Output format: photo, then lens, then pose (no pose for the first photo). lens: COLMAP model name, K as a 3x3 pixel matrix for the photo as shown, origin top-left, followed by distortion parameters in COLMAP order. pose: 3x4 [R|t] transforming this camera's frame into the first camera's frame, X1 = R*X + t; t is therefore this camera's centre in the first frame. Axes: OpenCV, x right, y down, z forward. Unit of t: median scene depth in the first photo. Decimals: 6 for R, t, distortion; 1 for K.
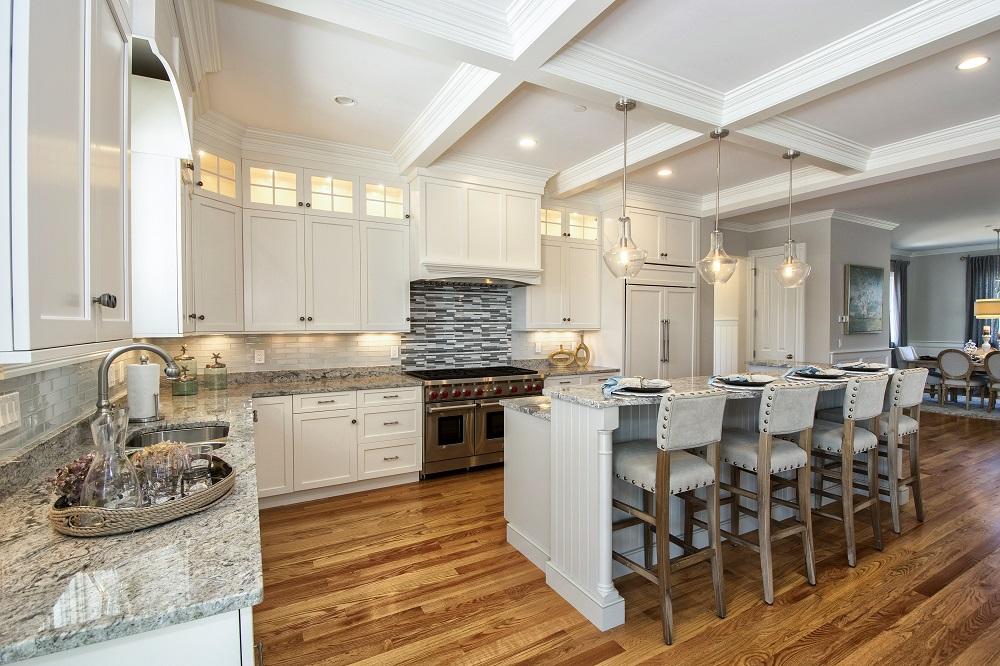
lens RADIAL K [[434.9, 0, 509.2], [0, 434.9, 333.4], [0, 0, 1]] dist [-0.010379, -0.000385]
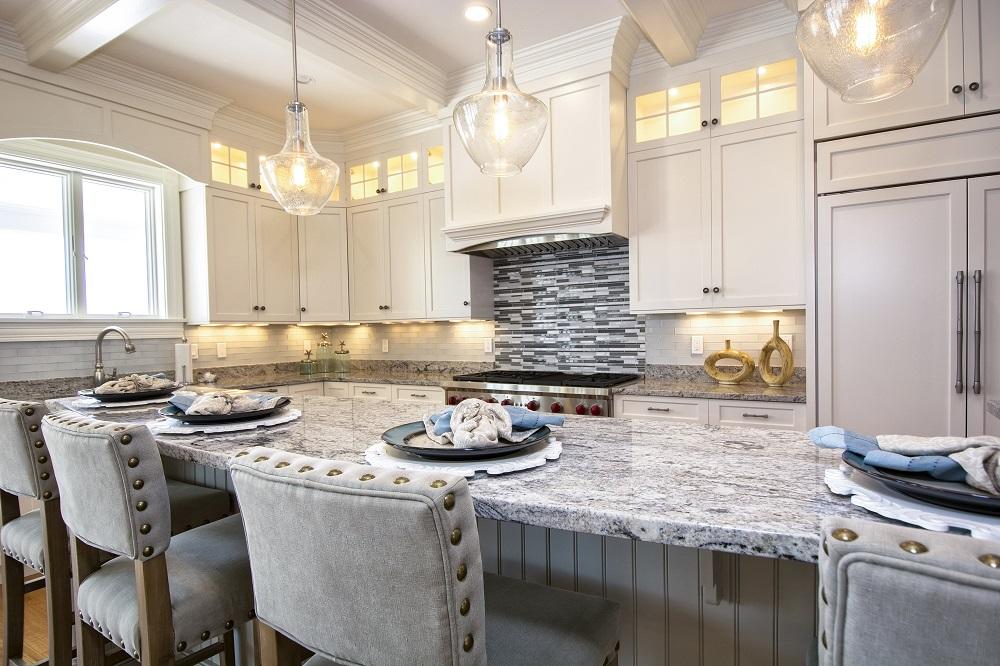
lens RADIAL K [[558.2, 0, 512.8], [0, 558.2, 345.1], [0, 0, 1]] dist [-0.002911, -0.006755]
pose [[0.501248, 0.021487, -0.865037, 0.629059], [0.003274, 0.999637, 0.026727, 0.014954], [0.865297, -0.016229, 0.500996, 0.506175]]
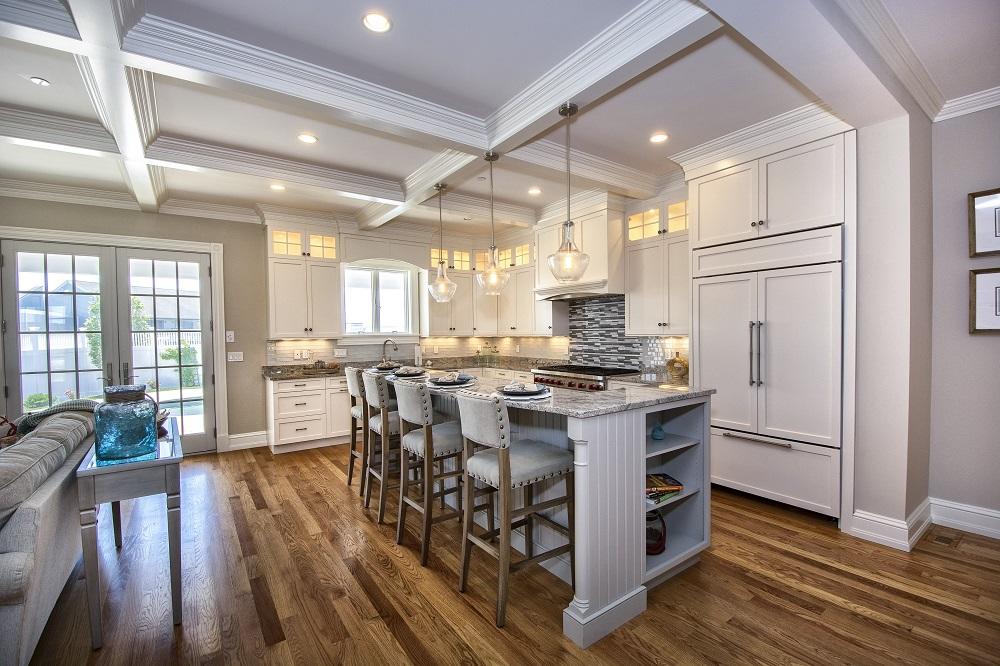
lens RADIAL K [[434.9, 0, 500.9], [0, 434.9, 339.7], [0, 0, 1]] dist [-0.010379, -0.000385]
pose [[0.127758, 0.019522, -0.991613, 1.076833], [-0.003596, 0.999809, 0.019220, -0.017719], [0.991799, 0.001110, 0.127803, 0.587846]]
